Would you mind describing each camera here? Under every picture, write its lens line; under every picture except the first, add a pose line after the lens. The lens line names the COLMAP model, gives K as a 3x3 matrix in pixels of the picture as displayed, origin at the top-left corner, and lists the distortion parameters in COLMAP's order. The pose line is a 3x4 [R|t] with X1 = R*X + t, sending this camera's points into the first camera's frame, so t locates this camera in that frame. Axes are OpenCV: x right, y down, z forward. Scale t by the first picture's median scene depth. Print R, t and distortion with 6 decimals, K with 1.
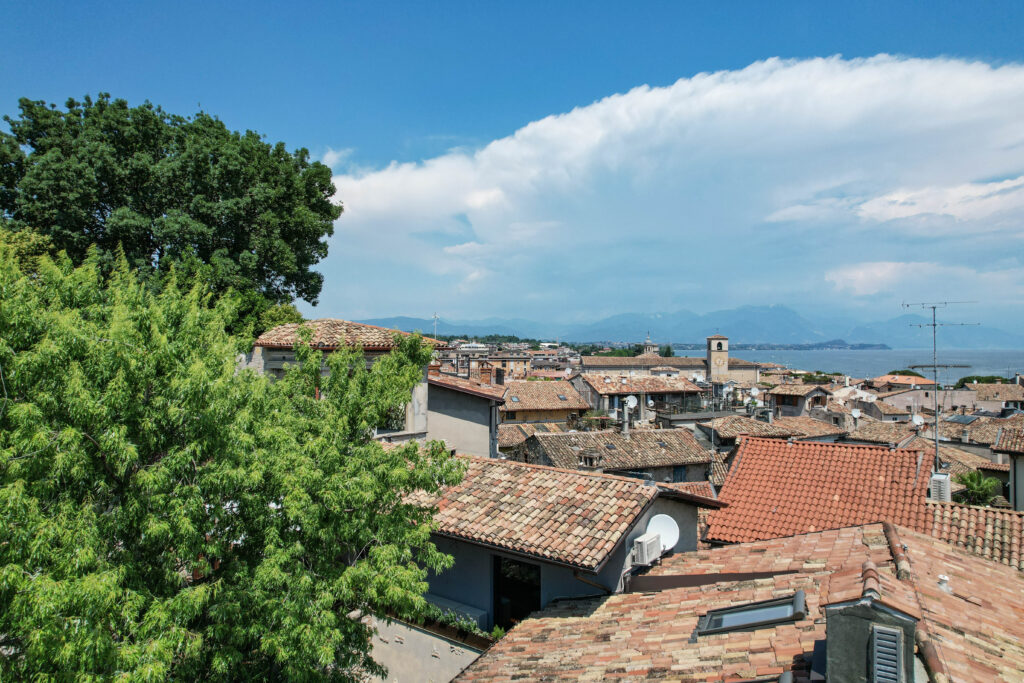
lens RADIAL K [[653.2, 0, 511.7], [0, 653.2, 337.8], [0, 0, 1]] dist [-0.072693, 0.067469]
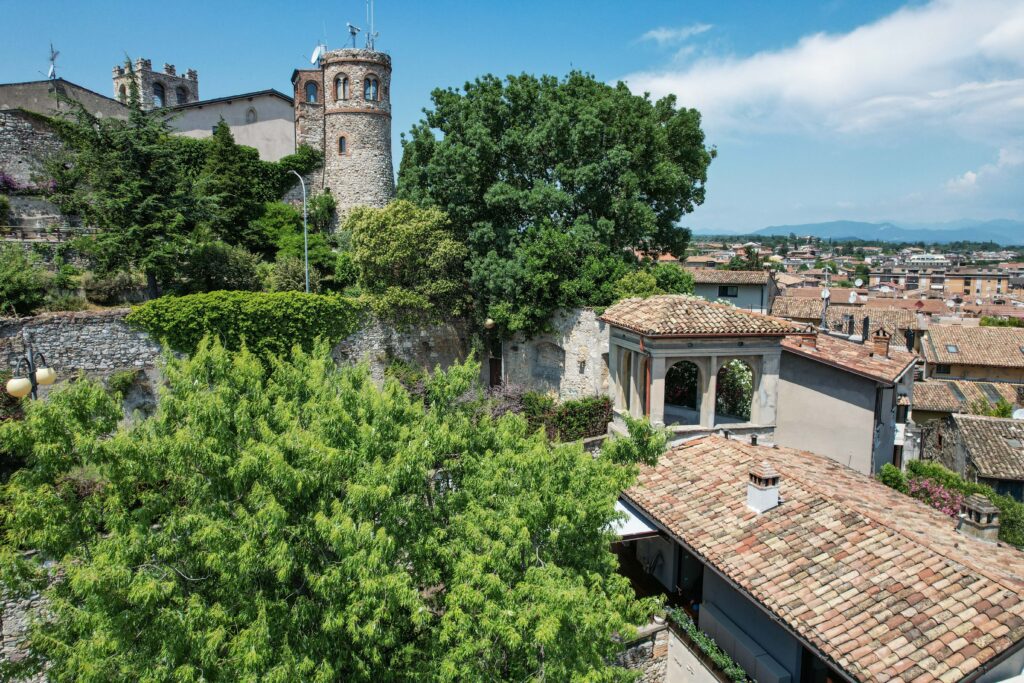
lens RADIAL K [[654.1, 0, 513.9], [0, 654.1, 338.3], [0, 0, 1]] dist [-0.080991, 0.074144]
pose [[0.805447, 0.076754, -0.587677, 0.091077], [0.008388, 0.990003, 0.140796, -0.100078], [0.592608, -0.118333, 0.796751, 0.104304]]
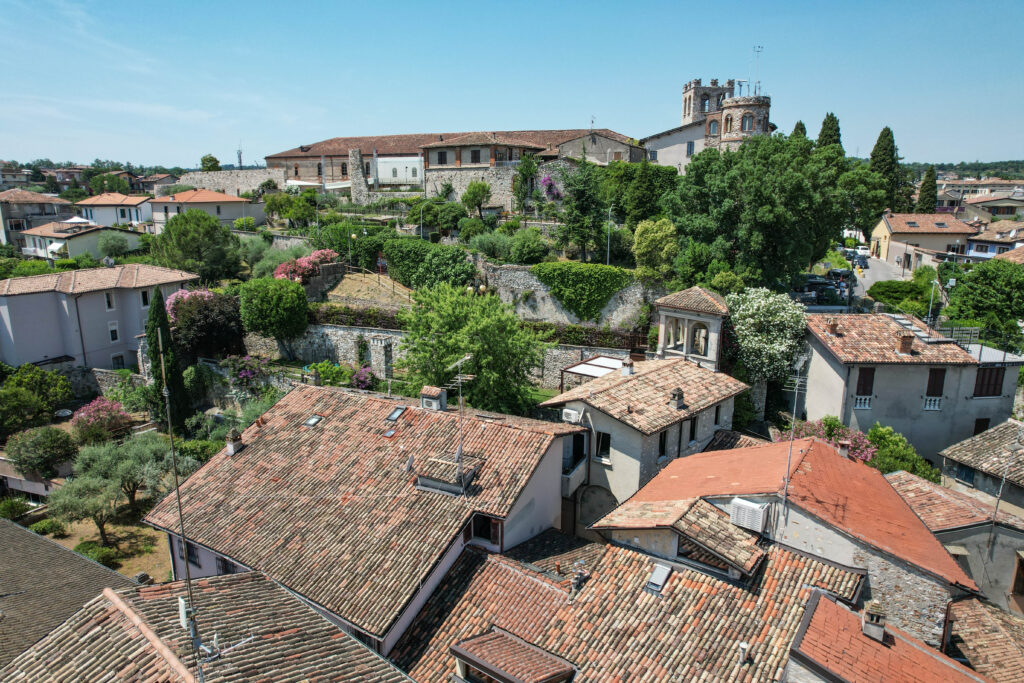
lens RADIAL K [[654.1, 0, 513.9], [0, 654.1, 338.3], [0, 0, 1]] dist [-0.080991, 0.074144]
pose [[-0.017140, 0.221596, -0.974988, 1.502625], [0.013208, 0.975096, 0.221389, -0.291993], [0.999766, -0.009083, -0.019640, 0.512755]]
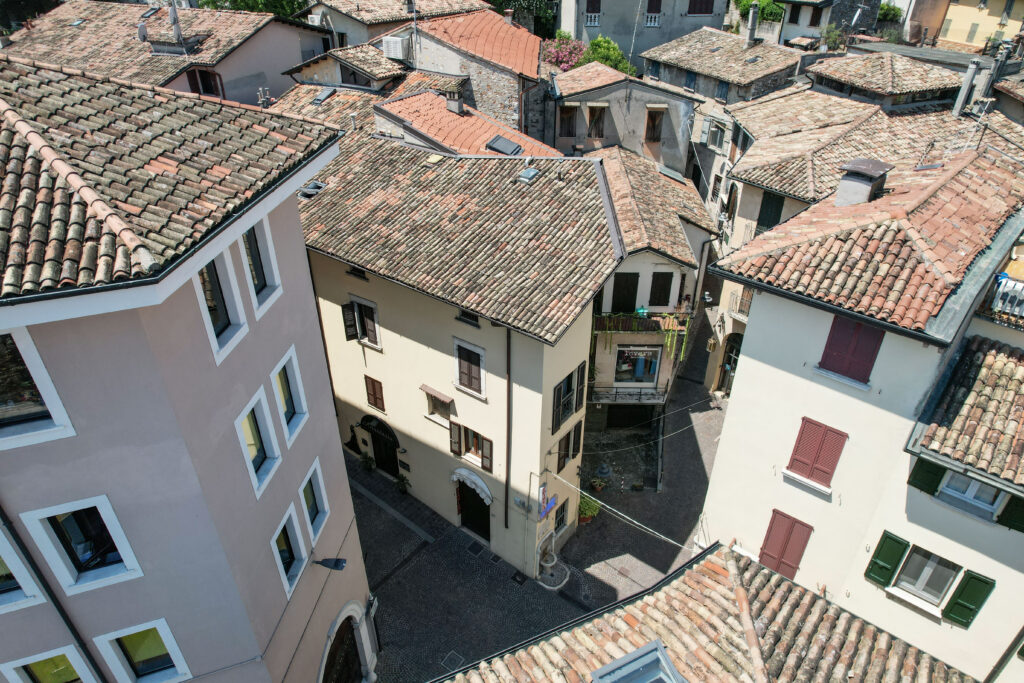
lens RADIAL K [[656.1, 0, 514.2], [0, 656.1, 337.0], [0, 0, 1]] dist [-0.081828, 0.073934]
pose [[0.060420, 0.537554, -0.841062, 1.979111], [0.011300, 0.842179, 0.539079, 0.001369], [0.998109, -0.042075, 0.044810, 1.012767]]
